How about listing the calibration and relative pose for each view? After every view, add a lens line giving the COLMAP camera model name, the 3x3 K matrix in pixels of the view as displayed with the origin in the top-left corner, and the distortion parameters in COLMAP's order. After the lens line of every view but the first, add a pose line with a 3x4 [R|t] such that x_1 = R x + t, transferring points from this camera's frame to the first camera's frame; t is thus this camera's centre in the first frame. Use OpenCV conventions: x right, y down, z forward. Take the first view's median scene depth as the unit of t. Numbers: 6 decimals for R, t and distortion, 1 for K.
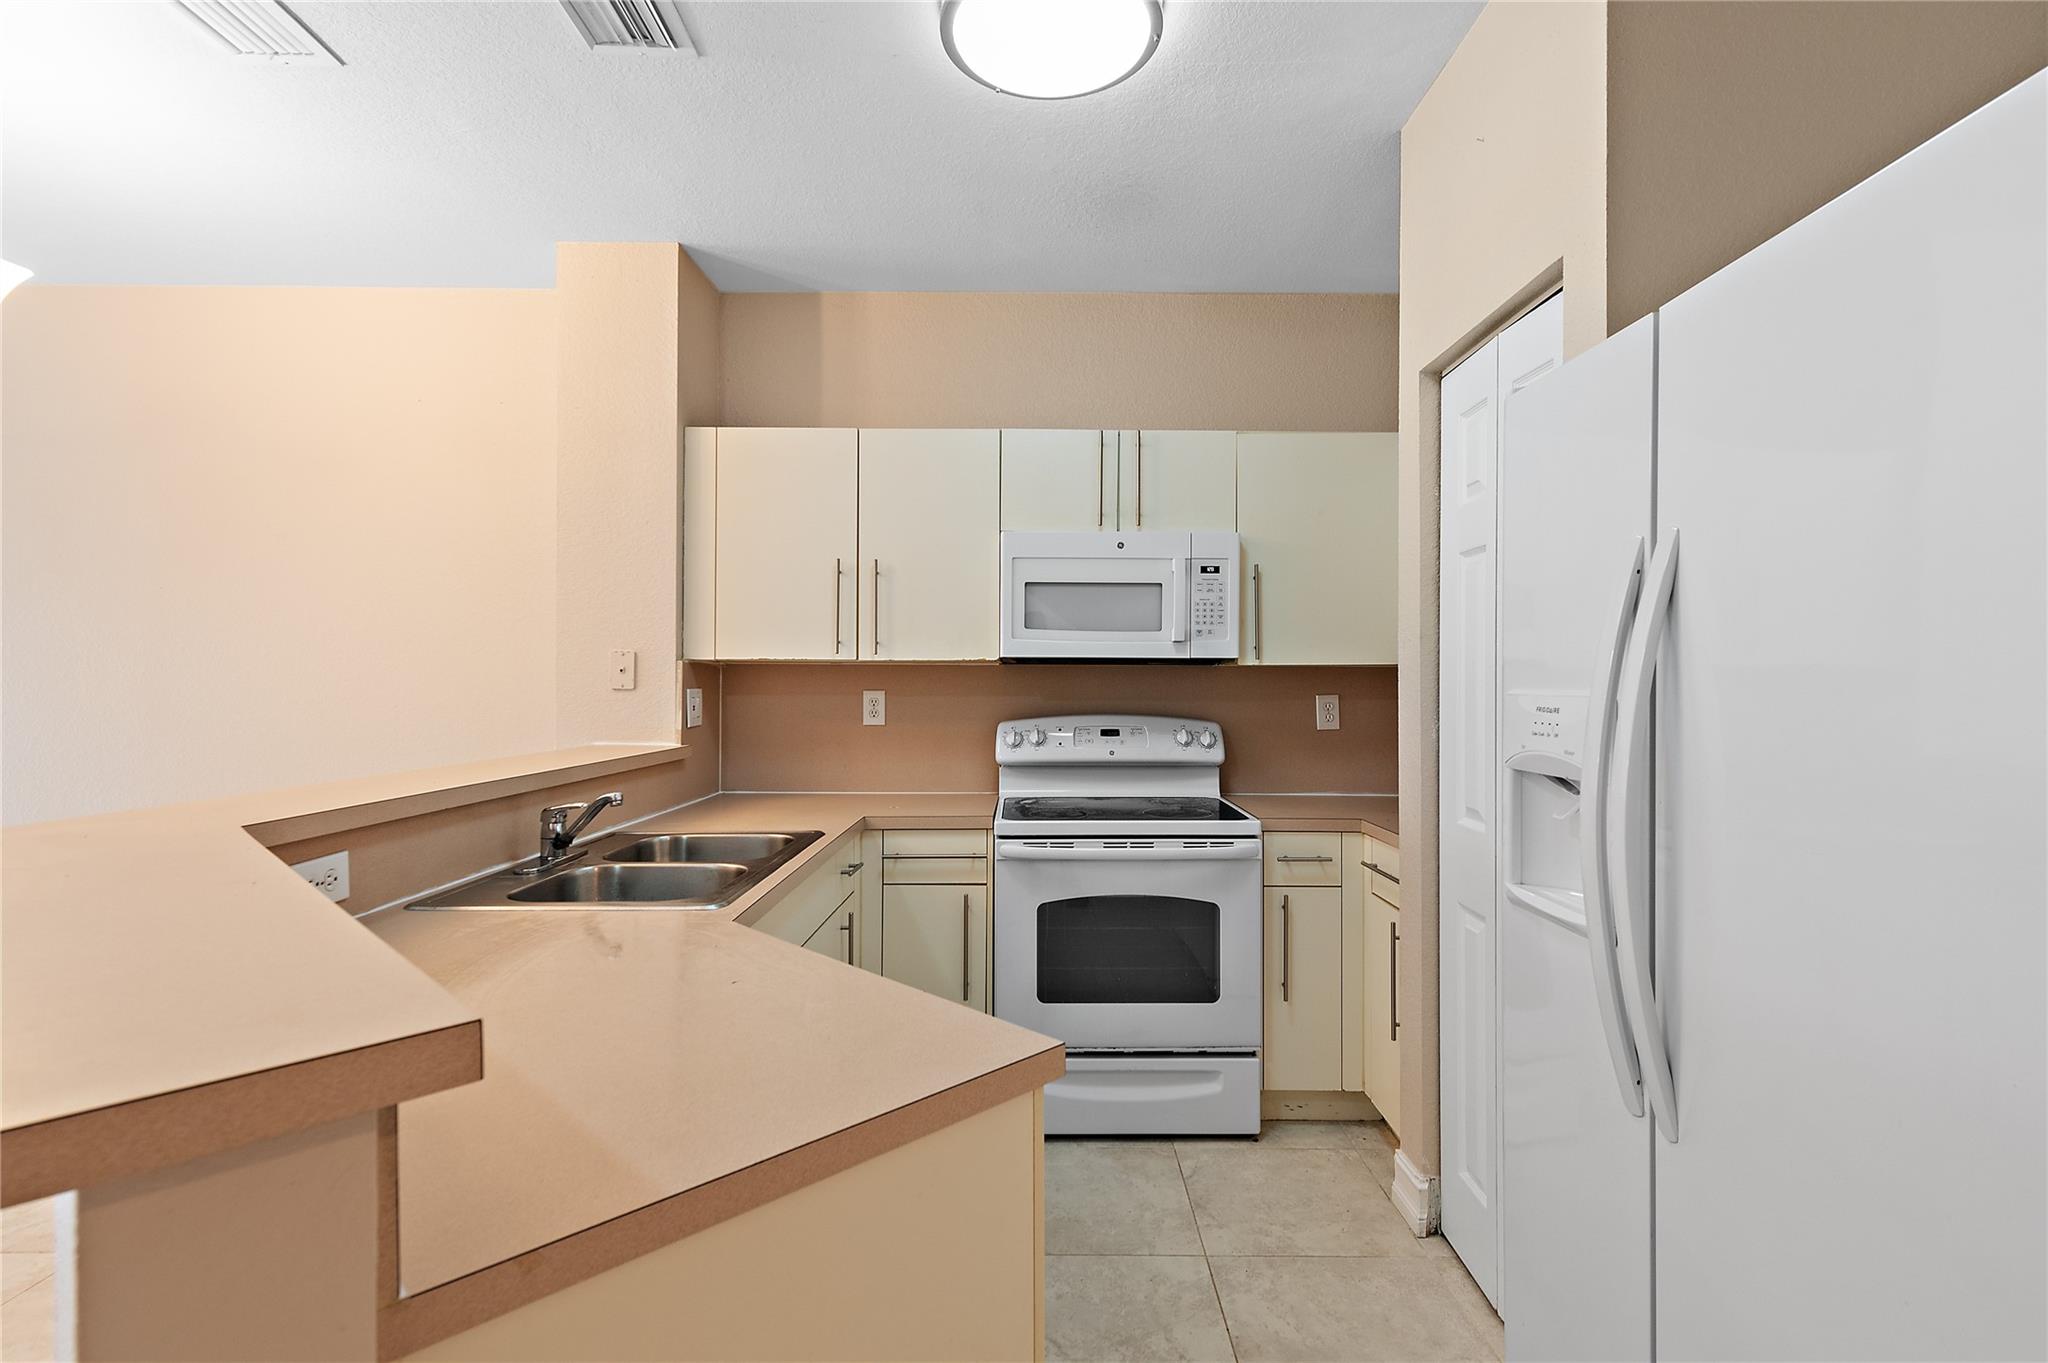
lens RADIAL K [[968.9, 0, 1024.5], [0, 968.9, 680.7], [0, 0, 1]] dist [0.015136, -0.001249]
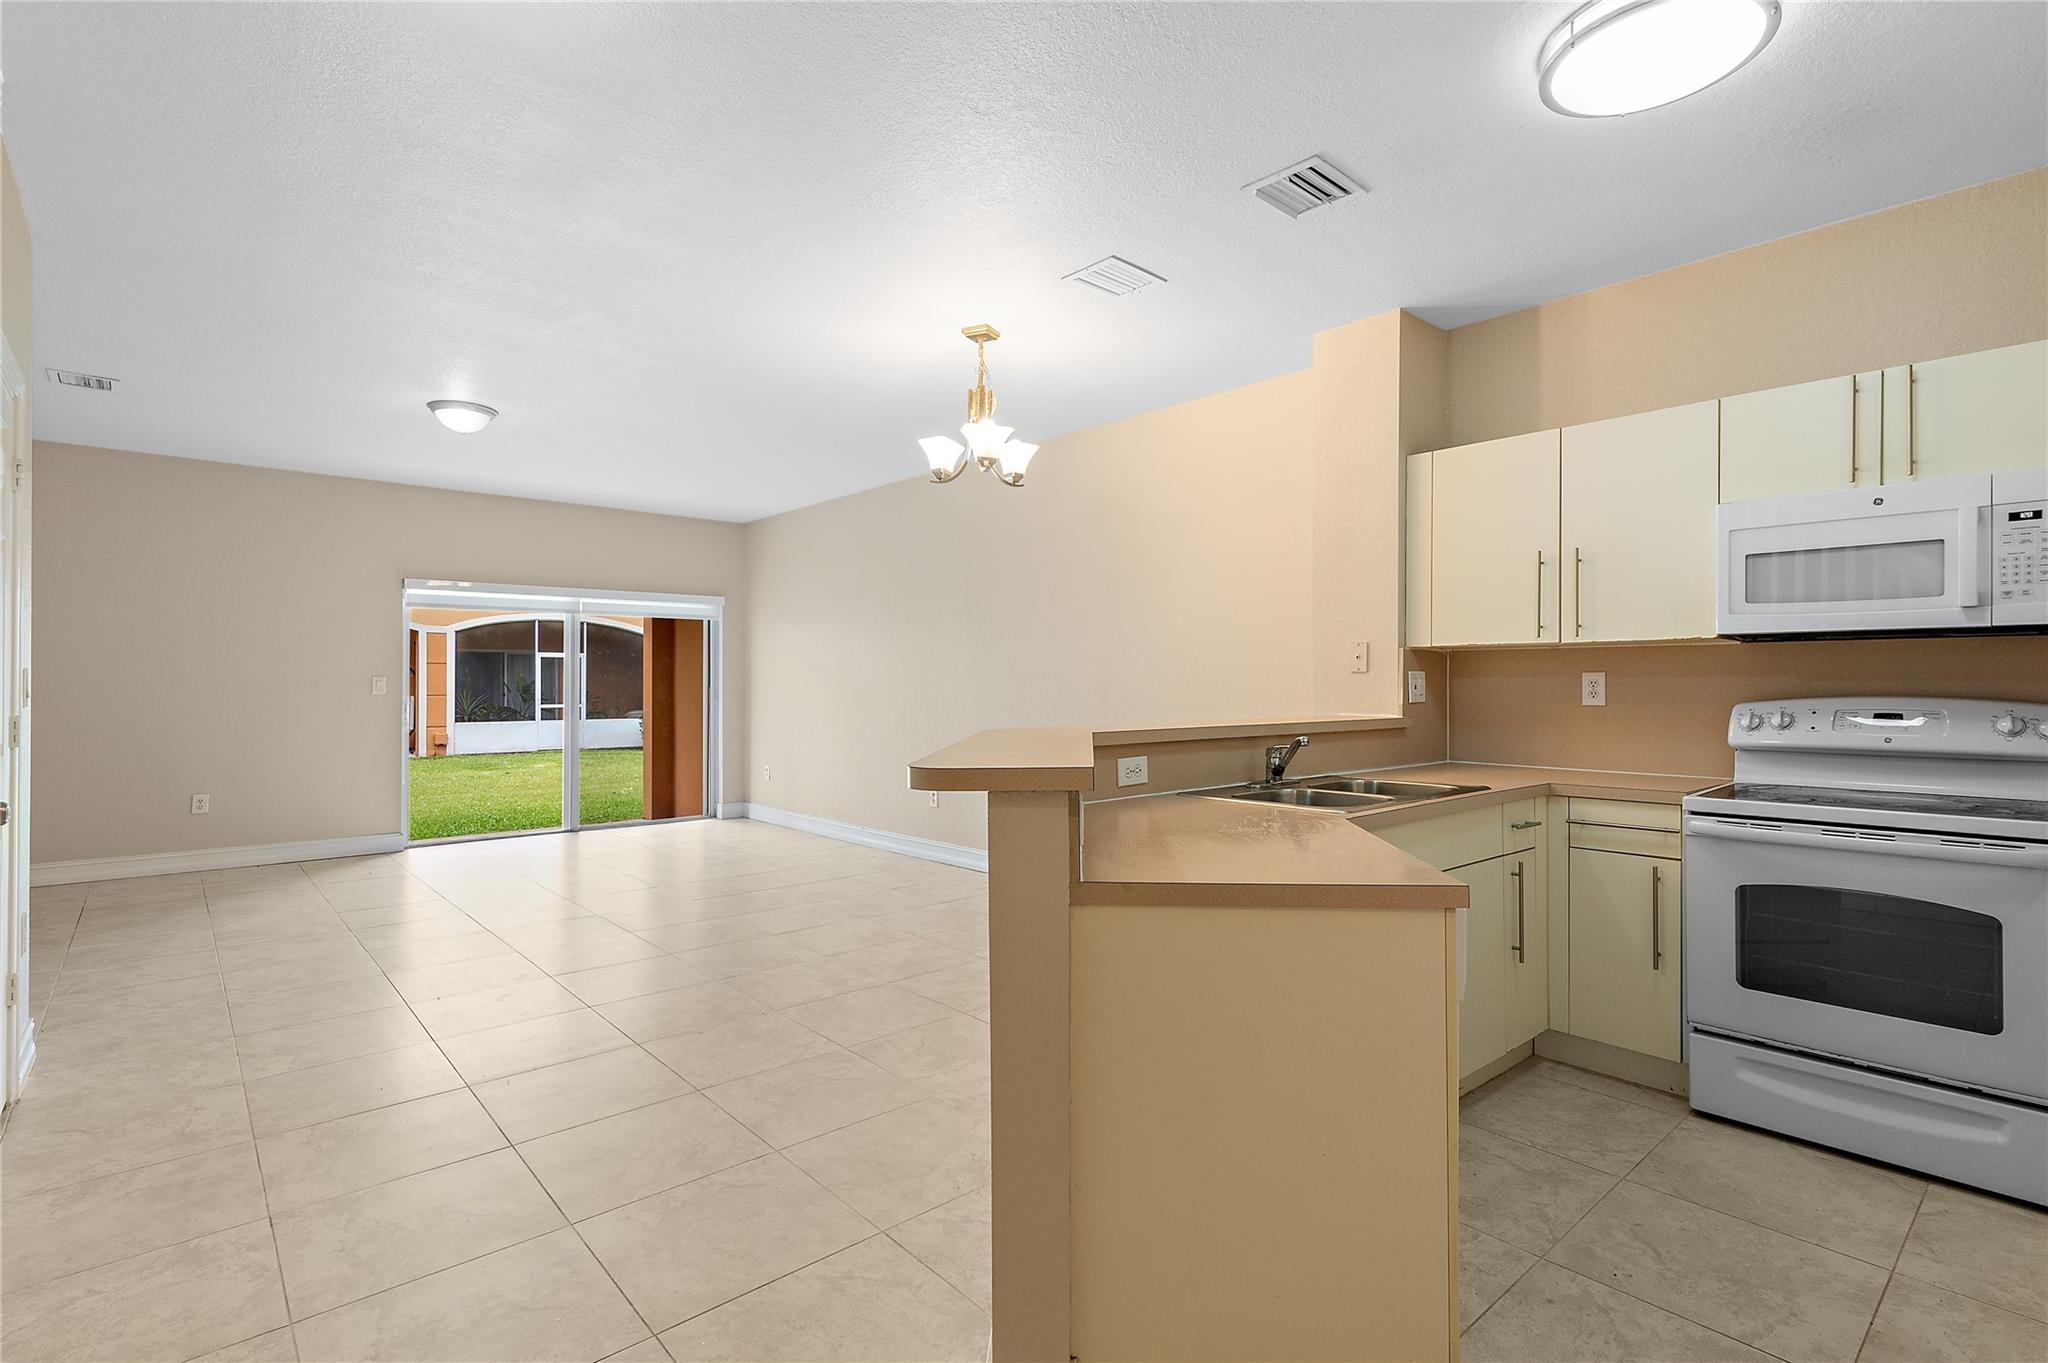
lens RADIAL K [[968.9, 0, 1028.0], [0, 968.9, 684.6], [0, 0, 1]] dist [0.015136, -0.001249]
pose [[0.665834, -0.000995, -0.746099, 0.245265], [0.000736, 1.000000, -0.000677, 0.026268], [0.746099, -0.000099, 0.665835, -0.166397]]
